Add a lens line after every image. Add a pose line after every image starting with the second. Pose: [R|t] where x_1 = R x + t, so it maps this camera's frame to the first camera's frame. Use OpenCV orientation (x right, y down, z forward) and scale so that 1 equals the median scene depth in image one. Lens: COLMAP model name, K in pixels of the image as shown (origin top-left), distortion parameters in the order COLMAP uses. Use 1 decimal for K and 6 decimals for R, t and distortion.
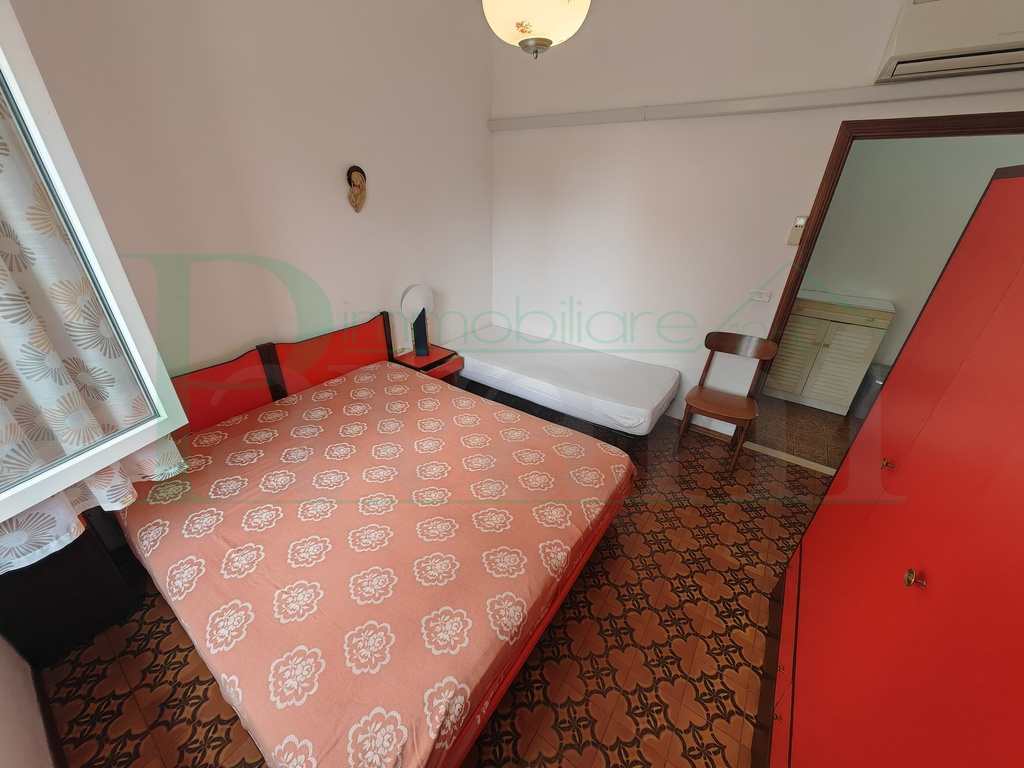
lens RADIAL K [[382.6, 0, 511.2], [0, 382.6, 383.8], [0, 0, 1]] dist [0.000575, 0.000478]
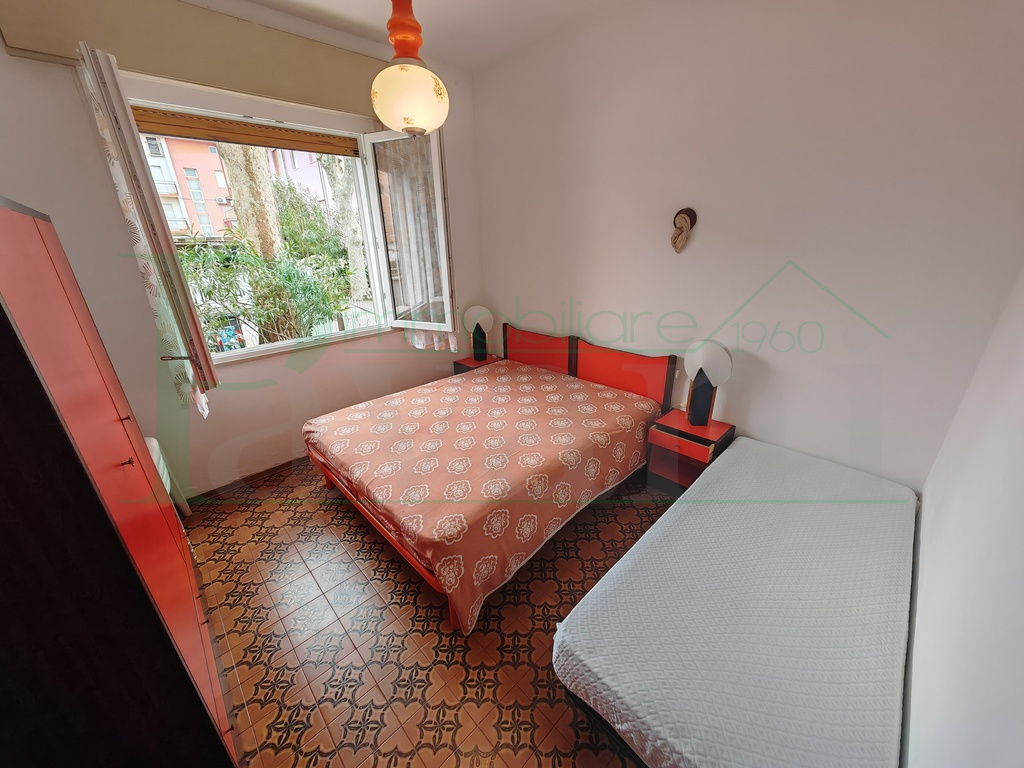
lens RADIAL K [[382.6, 0, 511.2], [0, 382.6, 383.8], [0, 0, 1]] dist [0.000575, 0.000478]
pose [[-0.179296, 0.337261, -0.924180, 0.863777], [-0.432036, 0.816978, 0.381958, -0.436713], [0.883854, 0.467763, -0.000772, 0.933261]]
